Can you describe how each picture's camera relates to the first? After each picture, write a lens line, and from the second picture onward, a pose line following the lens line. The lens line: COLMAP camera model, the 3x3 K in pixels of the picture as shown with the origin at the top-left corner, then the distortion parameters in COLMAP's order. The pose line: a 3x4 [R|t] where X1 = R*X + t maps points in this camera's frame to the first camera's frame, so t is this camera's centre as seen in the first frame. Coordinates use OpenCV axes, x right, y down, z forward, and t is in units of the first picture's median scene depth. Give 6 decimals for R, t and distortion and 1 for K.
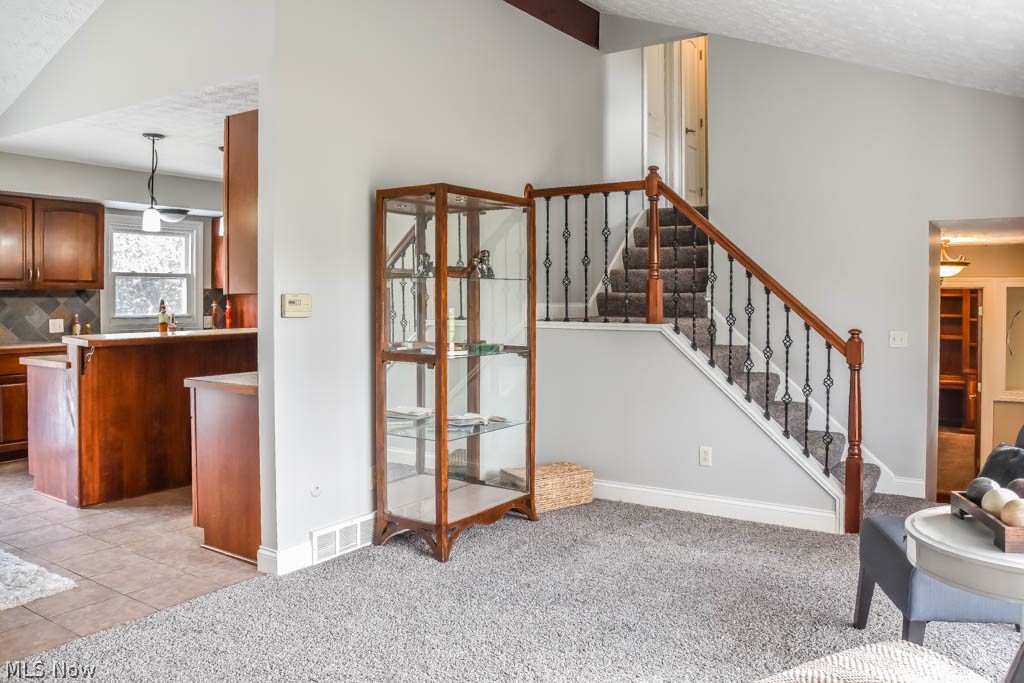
lens RADIAL K [[748.9, 0, 510.5], [0, 748.9, 292.8], [0, 0, 1]] dist [-0.099761, 0.053849]
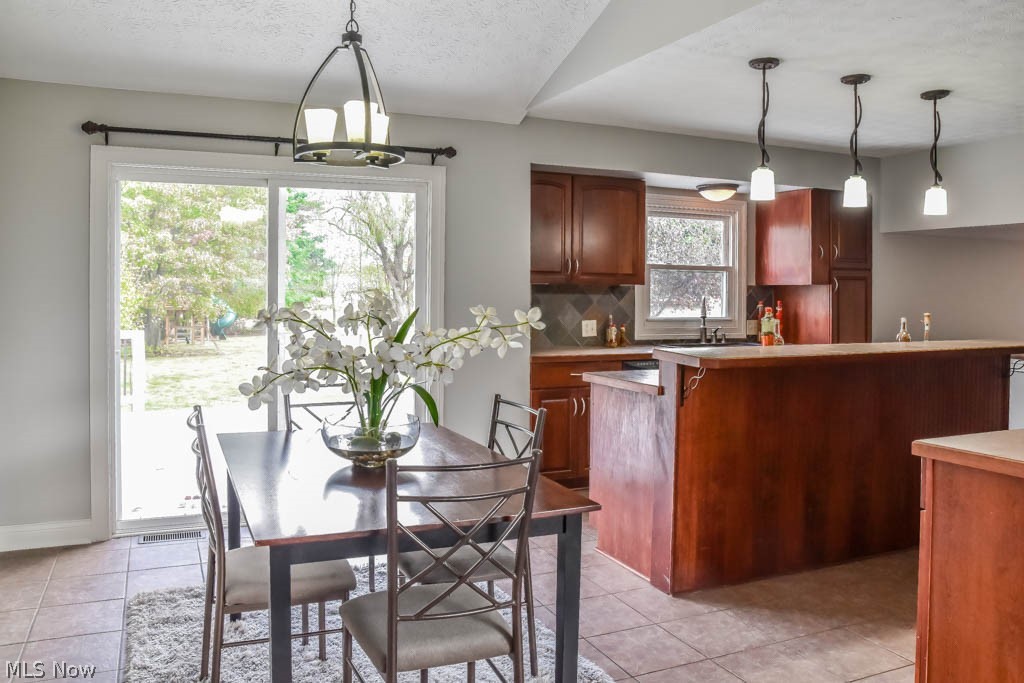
lens RADIAL K [[818.0, 0, 509.7], [0, 818.0, 292.6], [0, 0, 1]] dist [-0.110479, 0.070894]
pose [[0.836223, 0.009521, -0.548307, -0.233810], [-0.009096, 0.999953, 0.003491, 0.002283], [0.548314, 0.002068, 0.836270, 0.202301]]
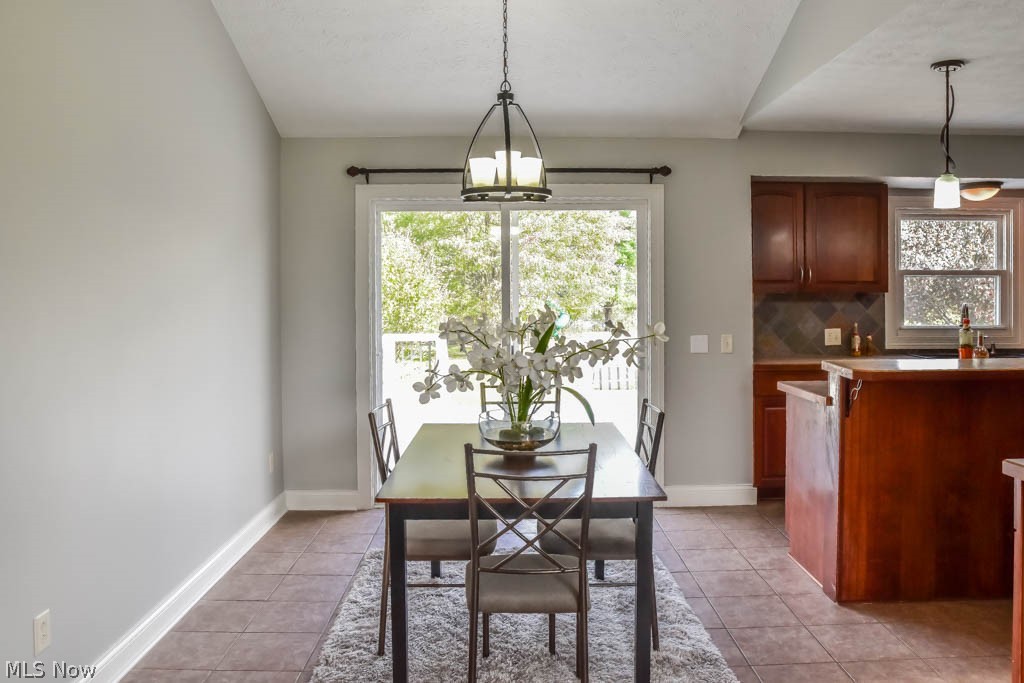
lens RADIAL K [[818.0, 0, 509.7], [0, 818.0, 292.6], [0, 0, 1]] dist [-0.110479, 0.070894]
pose [[0.570054, -0.000111, -0.821607, -0.105351], [0.000914, 0.999999, 0.000499, -0.006720], [0.821607, -0.001035, 0.570054, 0.223403]]
